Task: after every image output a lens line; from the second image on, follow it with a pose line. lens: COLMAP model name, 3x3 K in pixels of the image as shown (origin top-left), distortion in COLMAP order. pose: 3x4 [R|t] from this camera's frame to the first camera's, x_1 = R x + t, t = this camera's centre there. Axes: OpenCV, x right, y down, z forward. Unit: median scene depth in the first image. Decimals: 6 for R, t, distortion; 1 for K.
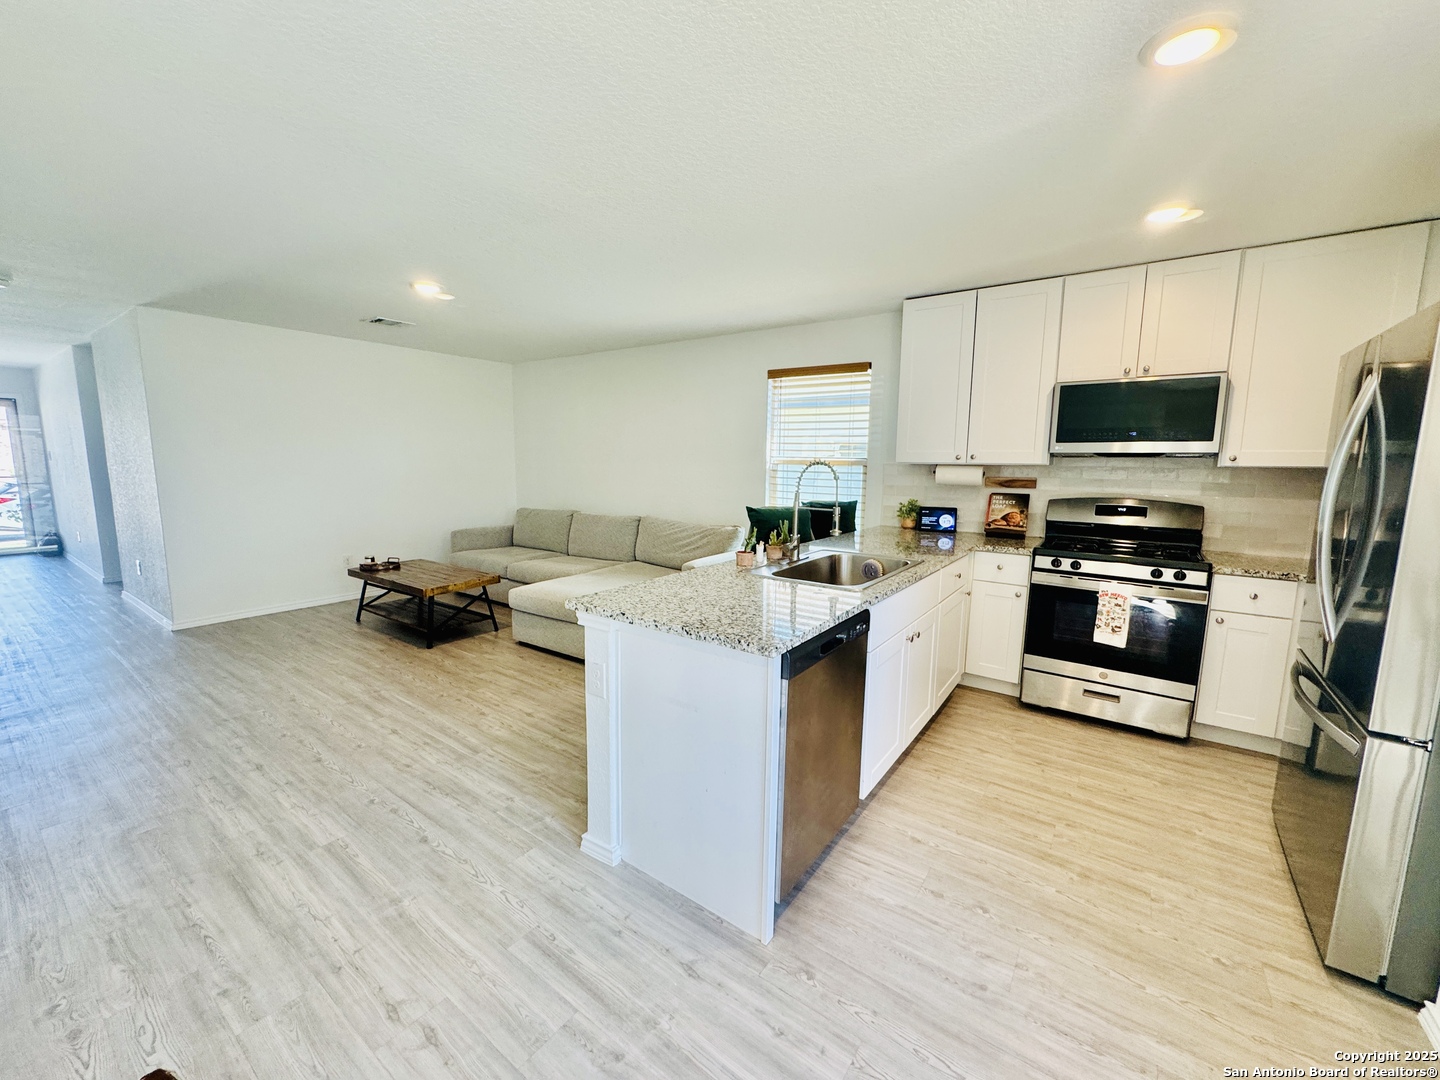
lens RADIAL K [[576.7, 0, 720.8], [0, 576.7, 539.2], [0, 0, 1]] dist [-0.003788, -0.000010]
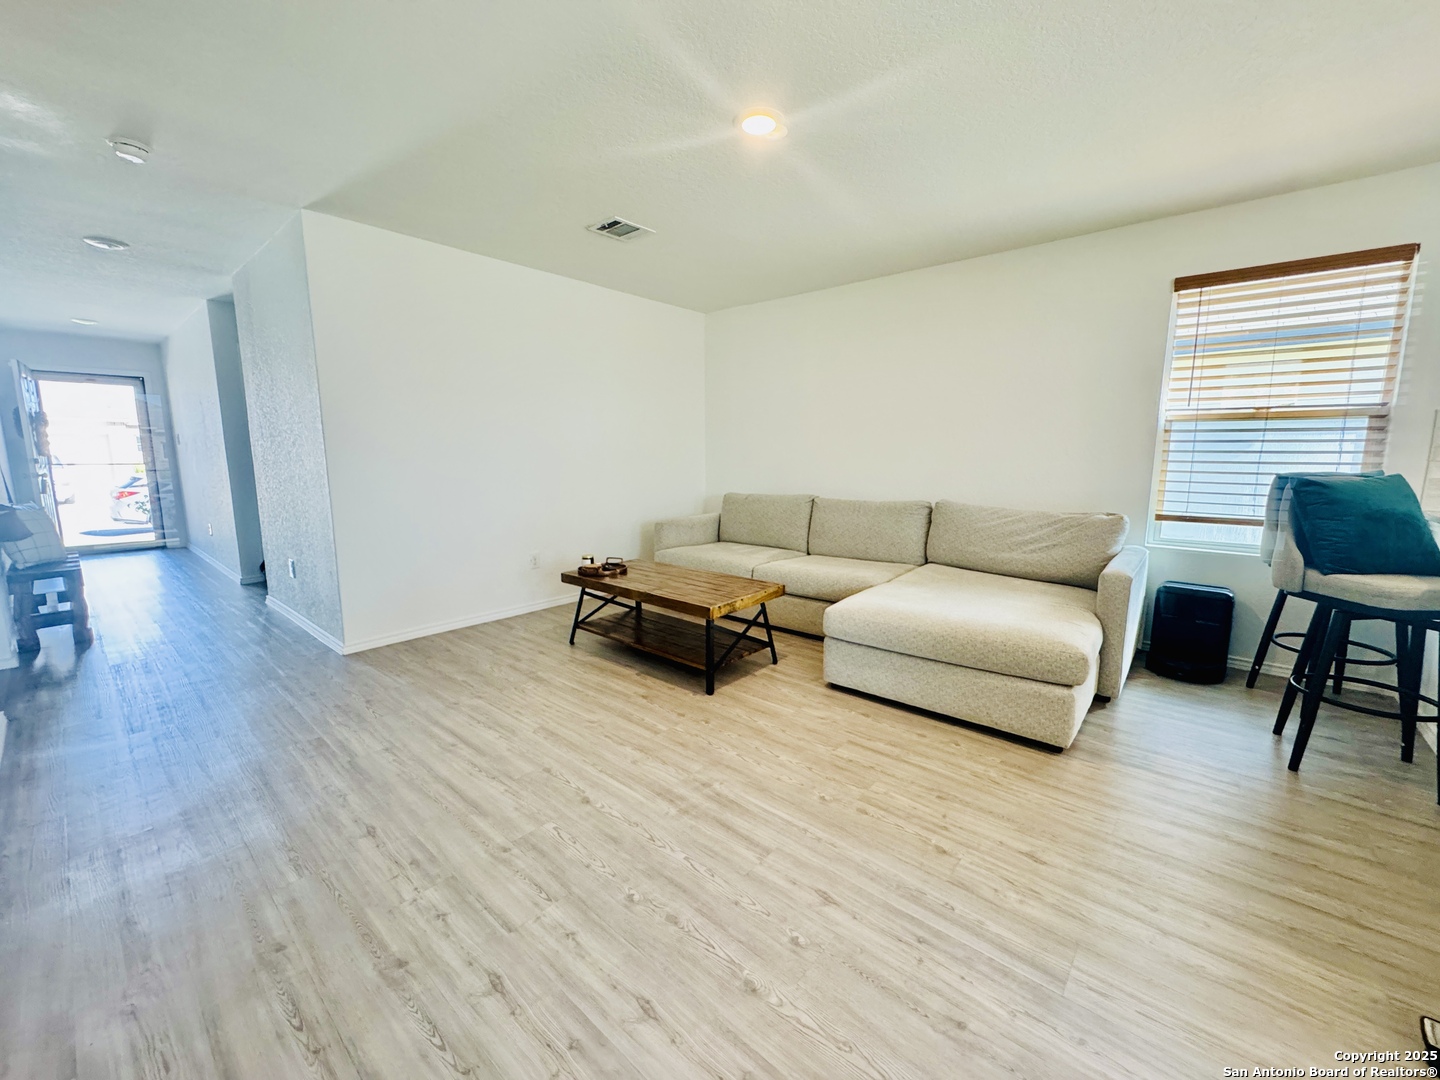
lens RADIAL K [[576.7, 0, 720.6], [0, 576.7, 538.3], [0, 0, 1]] dist [-0.003788, -0.000010]
pose [[0.995541, 0.001304, -0.094325, -0.391838], [-0.000373, 0.999951, 0.009890, -0.000291], [0.094333, -0.009811, 0.995492, 0.298957]]
